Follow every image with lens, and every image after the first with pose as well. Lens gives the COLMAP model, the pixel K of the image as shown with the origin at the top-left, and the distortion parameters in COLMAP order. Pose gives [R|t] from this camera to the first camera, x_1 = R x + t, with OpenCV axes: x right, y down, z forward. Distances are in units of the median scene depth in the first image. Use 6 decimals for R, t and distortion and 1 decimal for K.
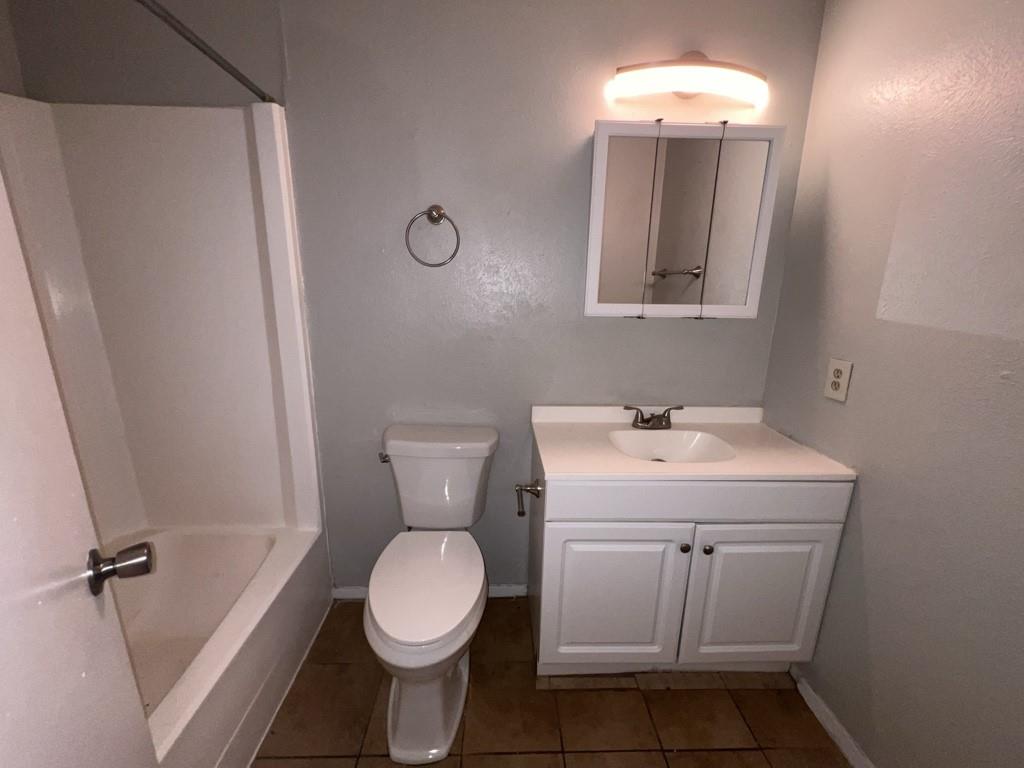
lens RADIAL K [[406.3, 0, 512.0], [0, 406.3, 384.0], [0, 0, 1]] dist [0.001663, 0.000241]
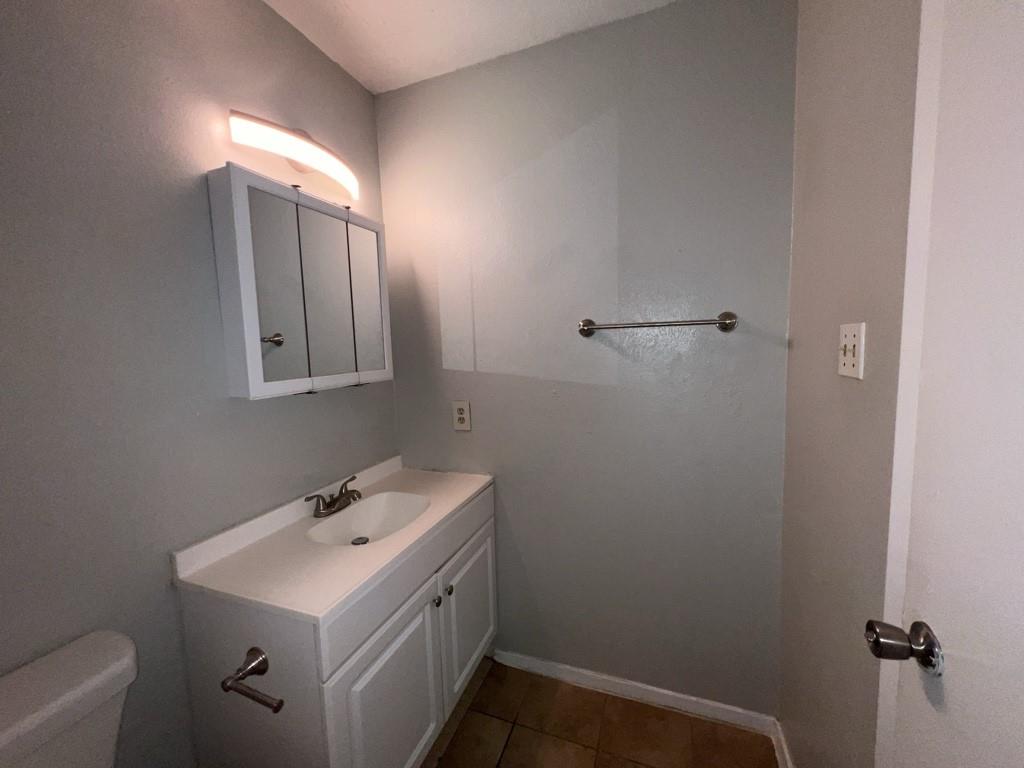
lens RADIAL K [[406.3, 0, 512.0], [0, 406.3, 384.0], [0, 0, 1]] dist [0.001663, 0.000241]
pose [[0.393967, -0.121304, 0.911085, -0.321764], [0.257557, 0.966109, 0.017258, -0.084852], [-0.882301, 0.227857, 0.411857, 0.247915]]
